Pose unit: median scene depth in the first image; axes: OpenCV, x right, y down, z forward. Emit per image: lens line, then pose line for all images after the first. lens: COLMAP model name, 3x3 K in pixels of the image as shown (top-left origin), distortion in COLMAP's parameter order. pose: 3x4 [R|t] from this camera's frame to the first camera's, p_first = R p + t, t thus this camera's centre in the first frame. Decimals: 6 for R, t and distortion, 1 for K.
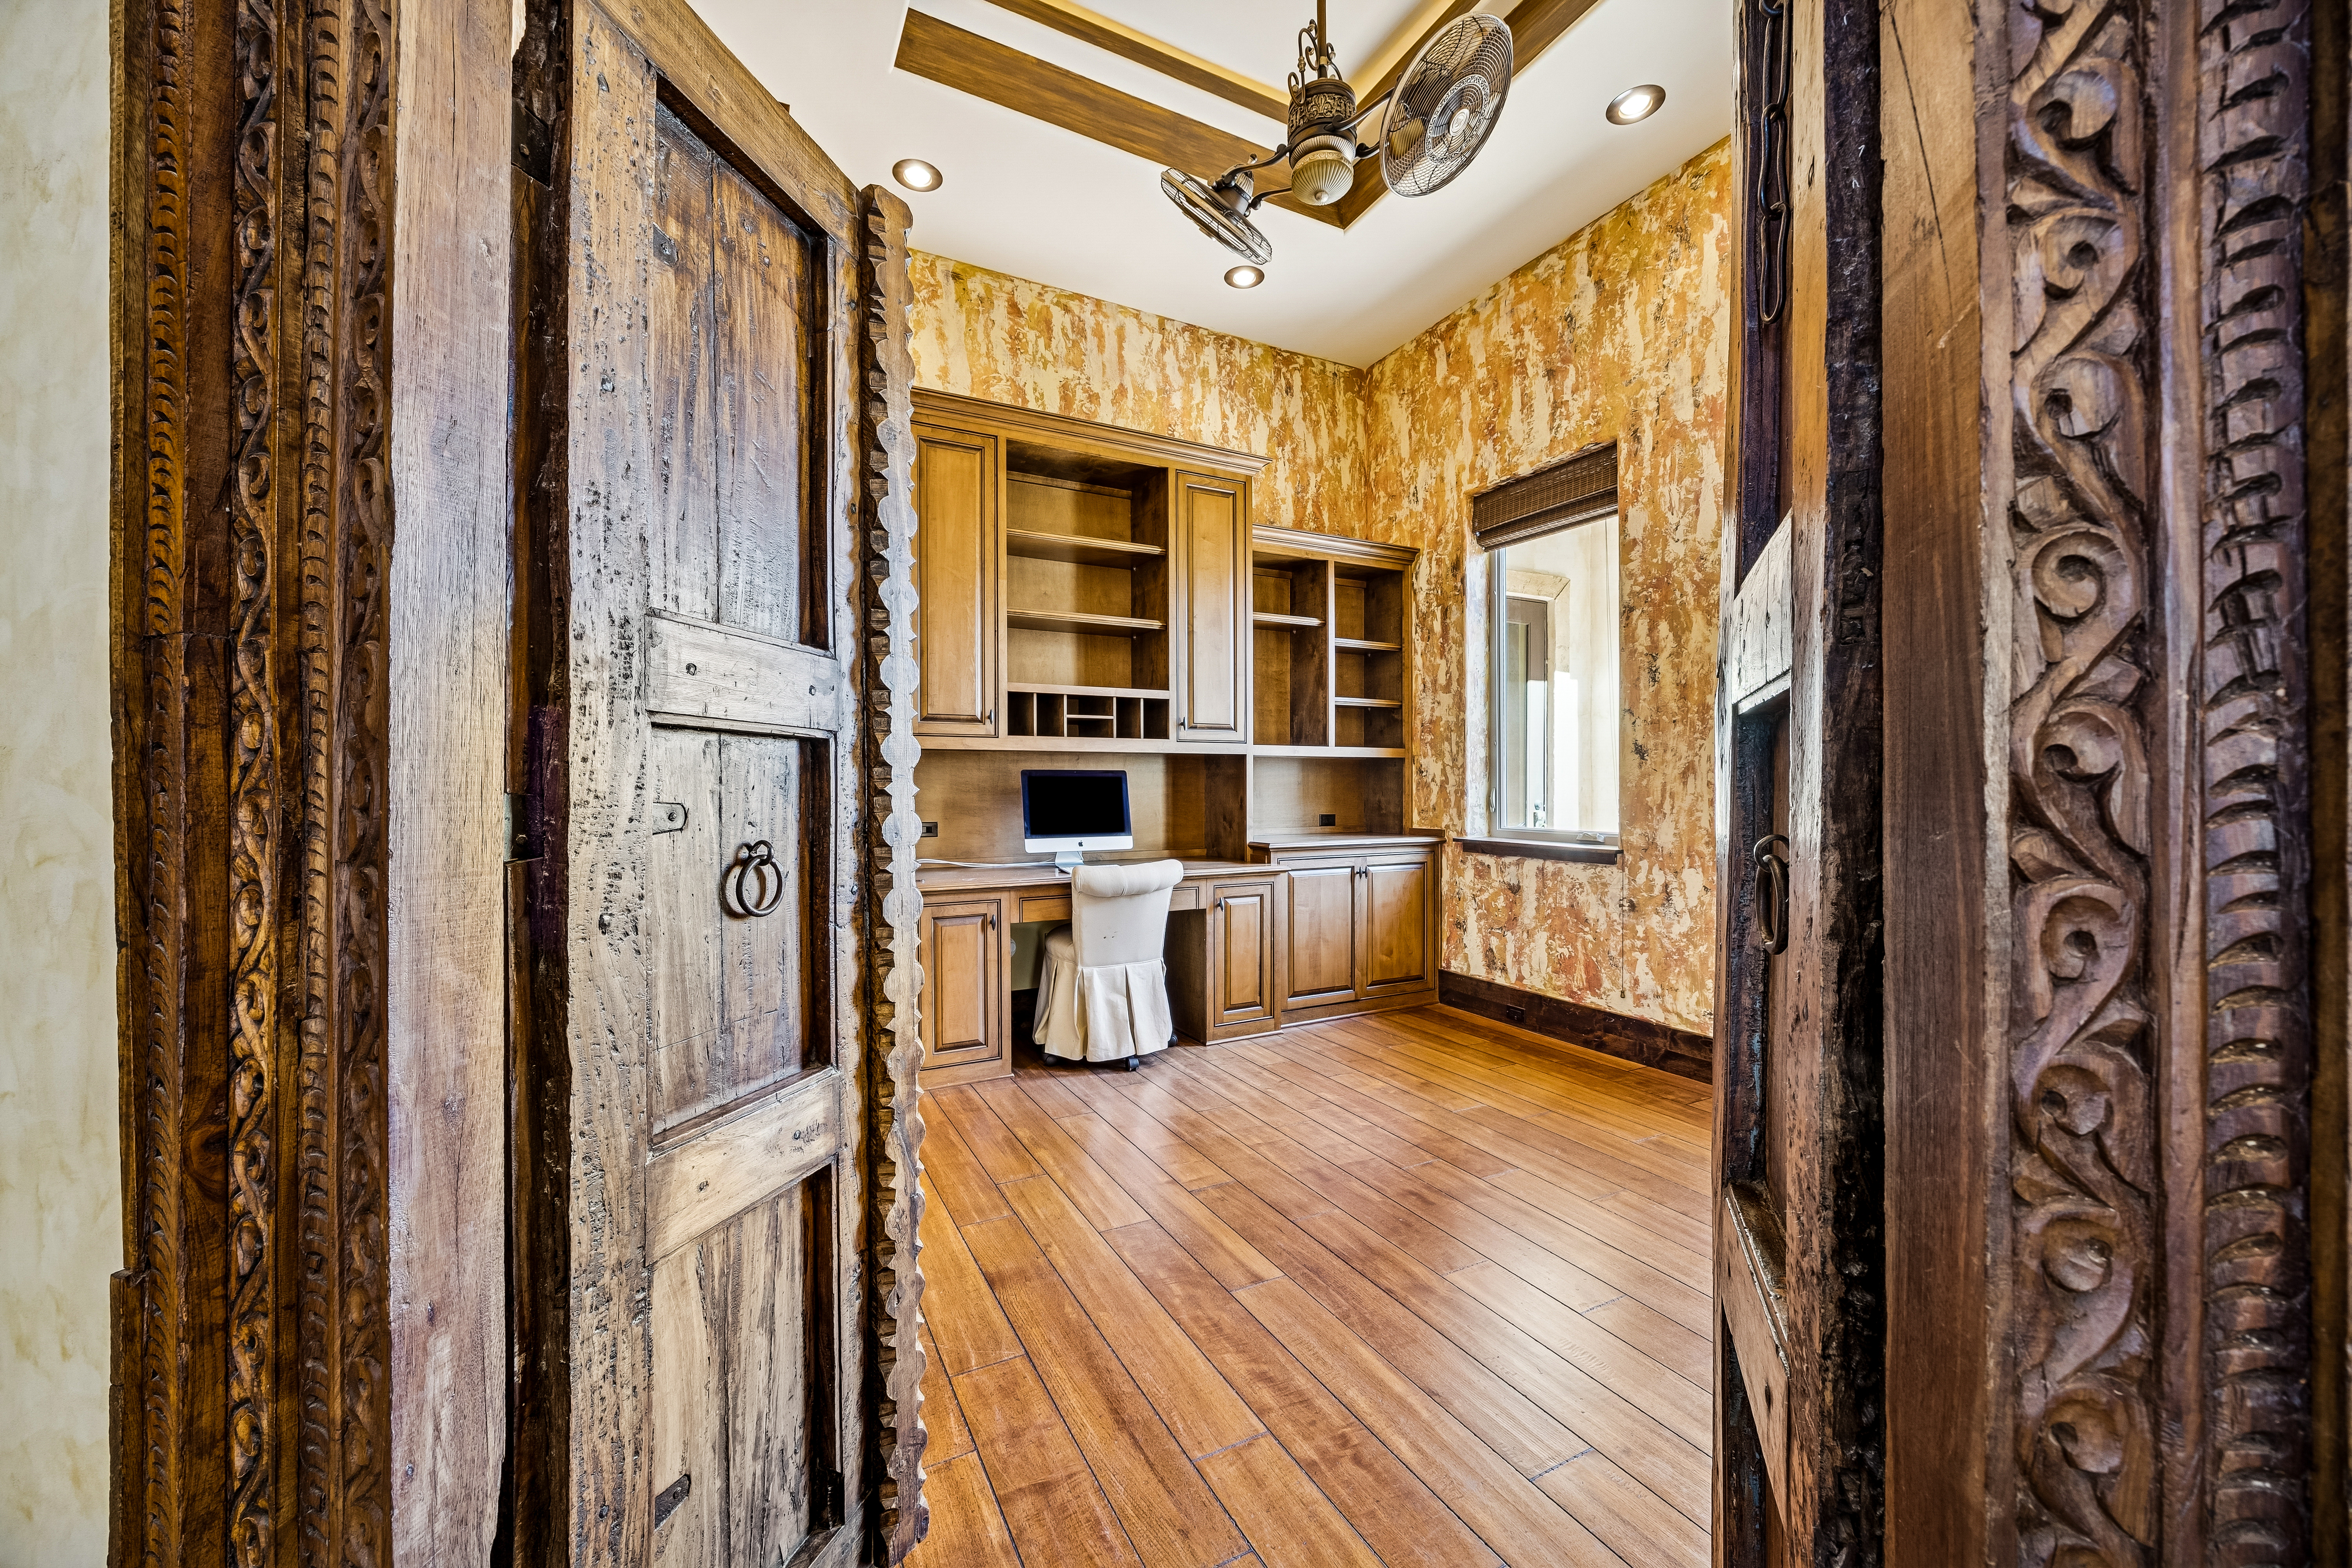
lens RADIAL K [[899.0, 0, 1162.2], [0, 899.0, 785.3], [0, 0, 1]] dist [-0.006222, 0.000172]
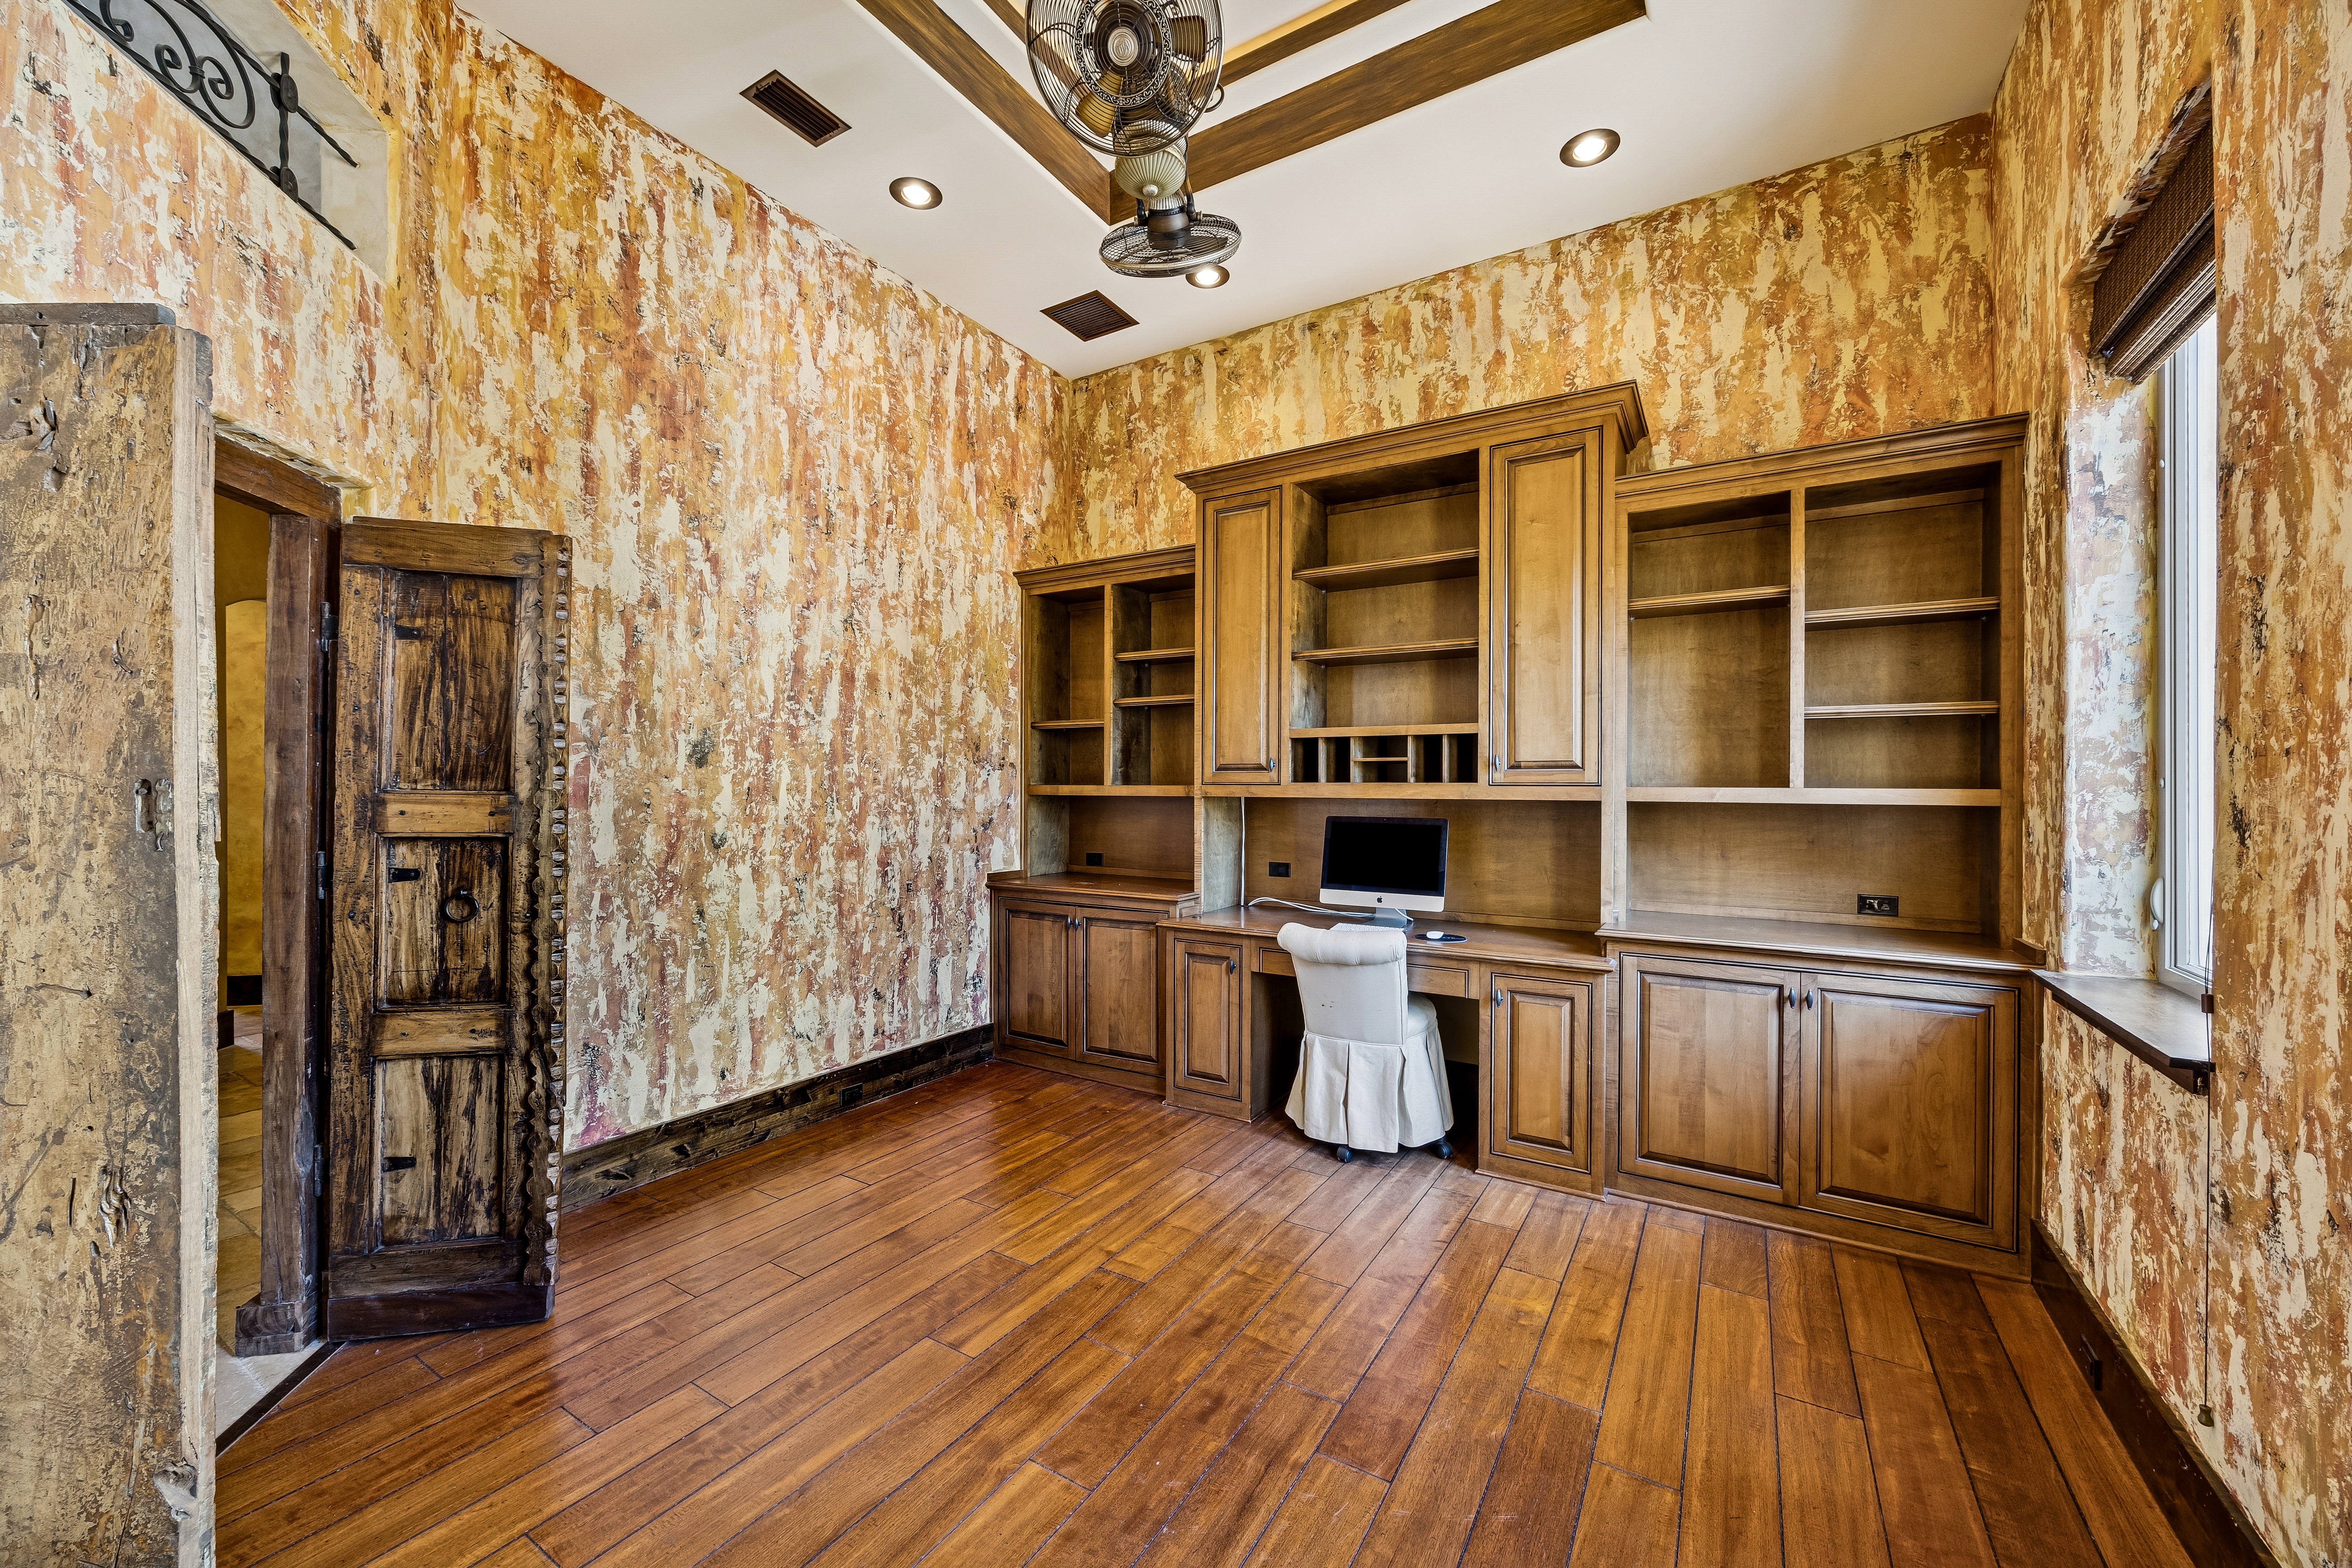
lens RADIAL K [[899.0, 0, 1162.2], [0, 899.0, 785.3], [0, 0, 1]] dist [-0.006222, 0.000172]
pose [[0.504698, 0.001538, -0.863294, 0.571357], [-0.004735, 0.999988, -0.000987, -0.047528], [0.863283, 0.004586, 0.504700, 0.349935]]
